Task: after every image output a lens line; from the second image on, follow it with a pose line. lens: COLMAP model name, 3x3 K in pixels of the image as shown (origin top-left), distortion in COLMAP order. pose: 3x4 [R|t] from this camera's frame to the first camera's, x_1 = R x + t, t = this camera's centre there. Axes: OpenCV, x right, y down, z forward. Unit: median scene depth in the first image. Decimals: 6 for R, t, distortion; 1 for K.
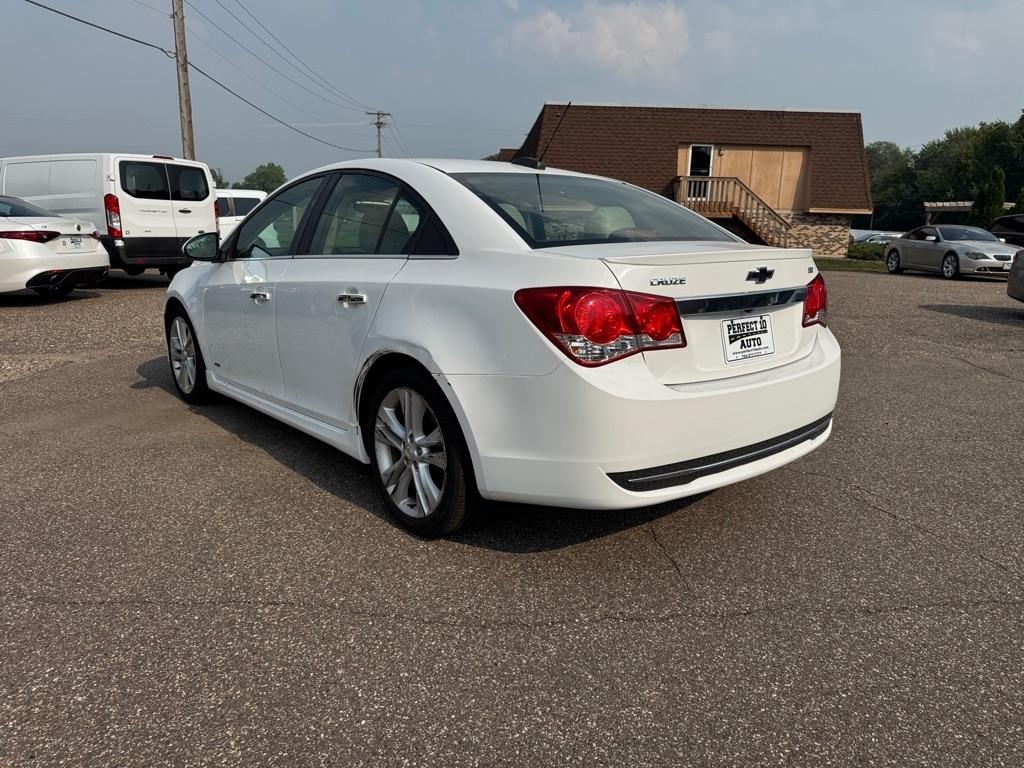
lens RADIAL K [[735.0, 0, 512.0], [0, 735.0, 384.0], [0, 0, 1]] dist [0.064454, -0.070159]
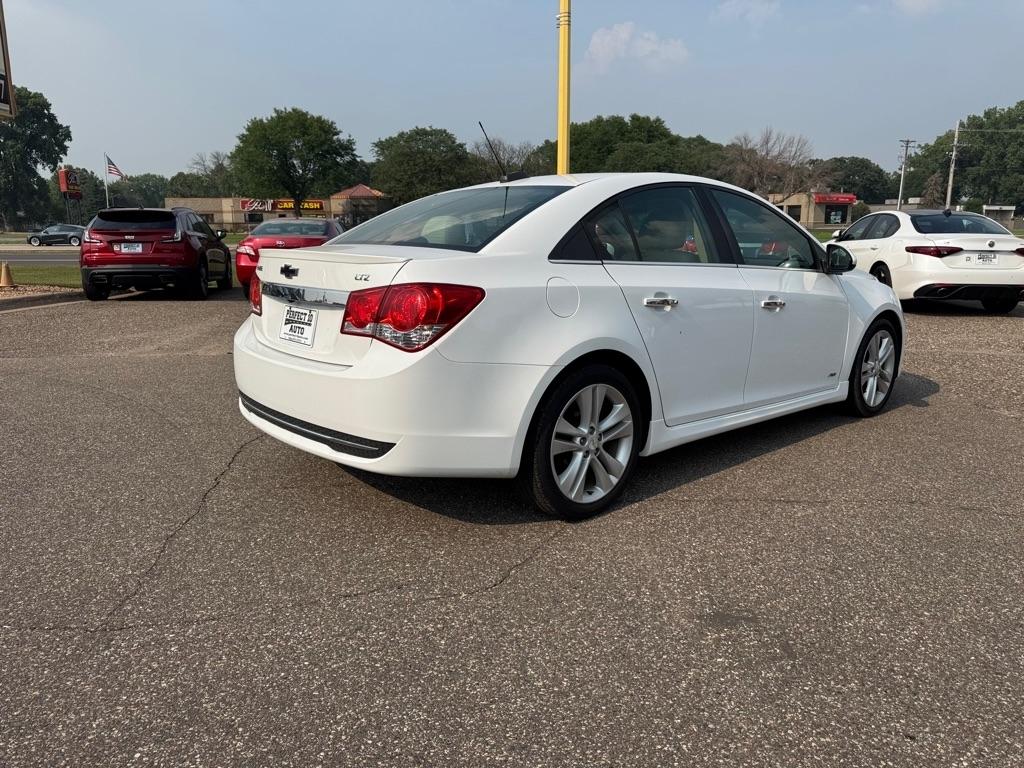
lens RADIAL K [[744.8, 0, 528.5], [0, 744.8, 377.9], [0, 0, 1]] dist [0.042300, -0.050249]
pose [[0.085907, 0.191386, -0.977748, 1.323730], [-0.227051, 0.959313, 0.167828, -0.230192], [0.970087, 0.207581, 0.125866, 1.071487]]
